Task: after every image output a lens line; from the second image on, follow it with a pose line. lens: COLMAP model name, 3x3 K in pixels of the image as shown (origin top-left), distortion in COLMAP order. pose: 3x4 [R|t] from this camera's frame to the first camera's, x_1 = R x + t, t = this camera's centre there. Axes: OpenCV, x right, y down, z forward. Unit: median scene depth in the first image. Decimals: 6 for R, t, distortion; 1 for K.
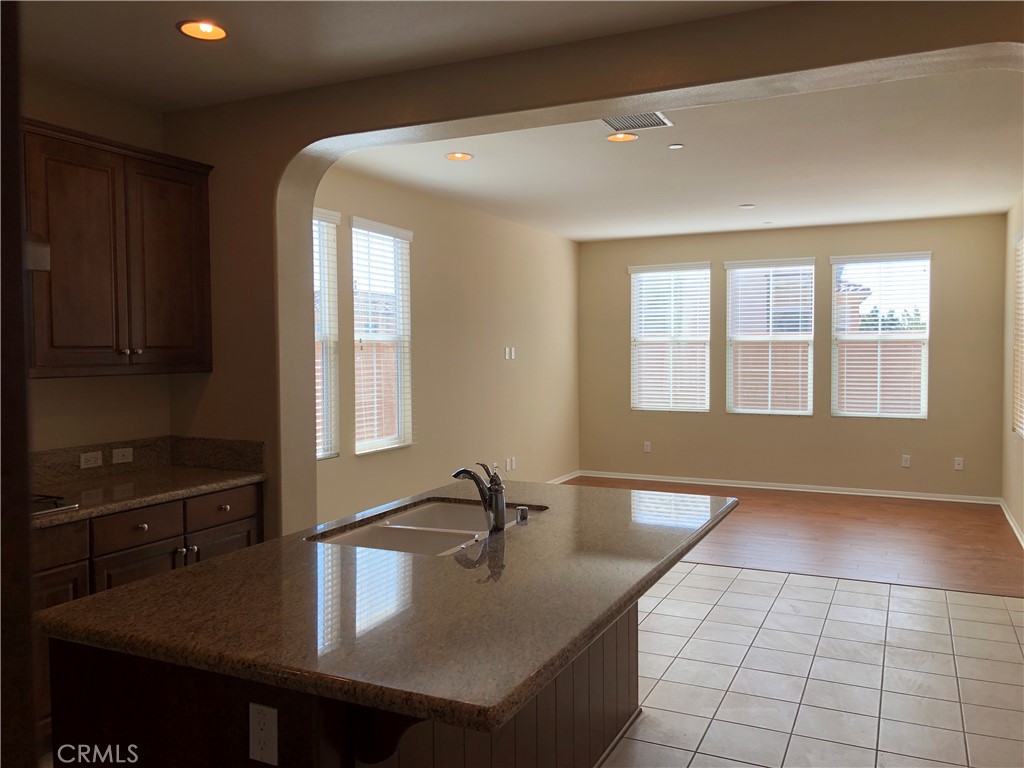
lens RADIAL K [[829.2, 0, 512.0], [0, 829.2, 386.2], [0, 0, 1]] dist [0.000088, 0.046106]
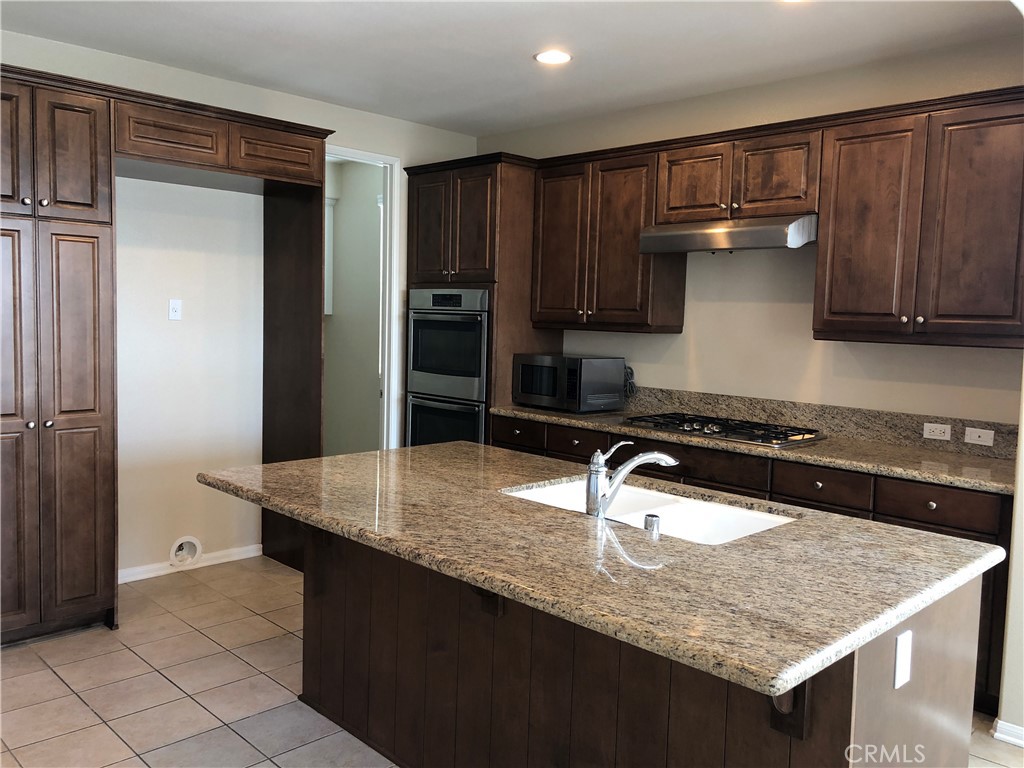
lens RADIAL K [[829.2, 0, 506.6], [0, 829.2, 374.8], [0, 0, 1]] dist [0.000088, 0.046106]
pose [[-0.341544, 0.069666, -0.937280, 0.582915], [-0.068911, 0.992709, 0.098897, -0.040281], [0.937336, 0.098367, -0.334252, 0.837821]]
